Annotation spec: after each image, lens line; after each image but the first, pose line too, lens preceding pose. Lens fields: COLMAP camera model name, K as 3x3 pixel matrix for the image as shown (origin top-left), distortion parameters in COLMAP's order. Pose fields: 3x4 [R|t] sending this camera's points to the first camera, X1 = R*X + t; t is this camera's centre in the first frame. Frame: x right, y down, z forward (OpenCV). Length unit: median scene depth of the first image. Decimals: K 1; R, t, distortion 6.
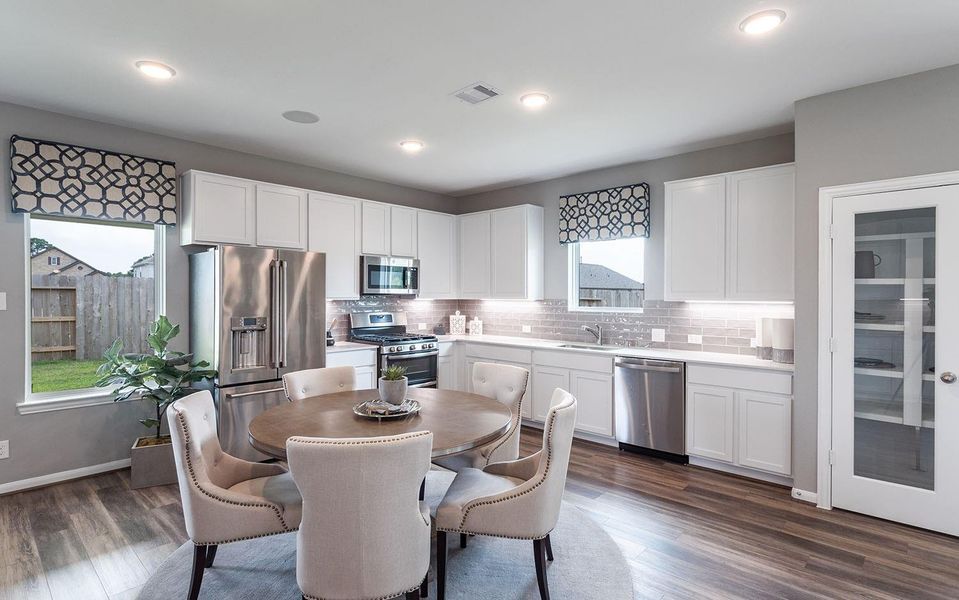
lens RADIAL K [[483.0, 0, 479.5], [0, 483.0, 300.0], [0, 0, 1]] dist [-0.000448, -0.000276]
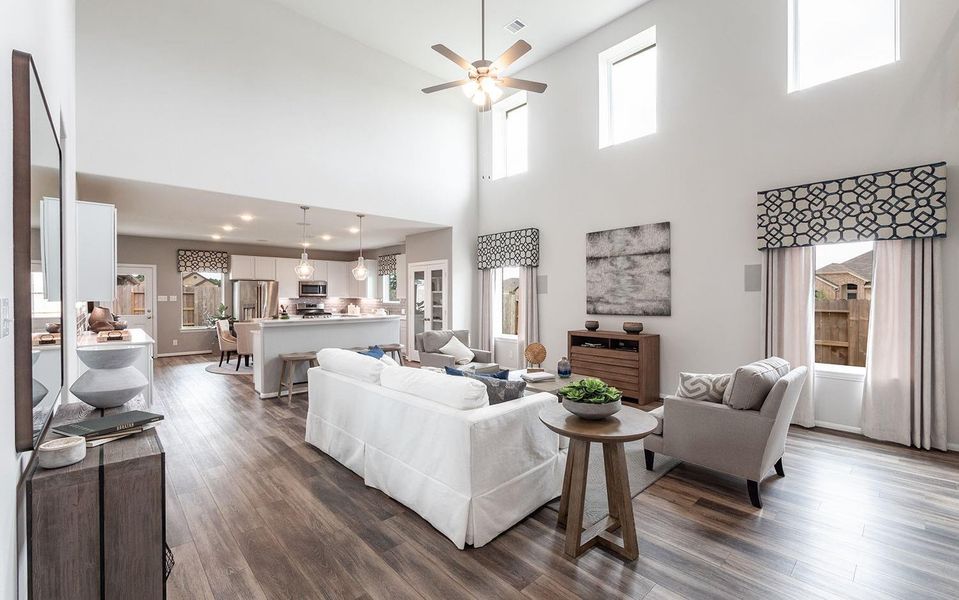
lens RADIAL K [[409.5, 0, 479.5], [0, 409.5, 300.0], [0, 0, 1]] dist [-0.001607, -0.000330]
pose [[0.996553, -0.000563, -0.082953, 1.143541], [0.000465, 0.999999, -0.001199, 0.015693], [0.082954, 0.001157, 0.996553, -1.401379]]
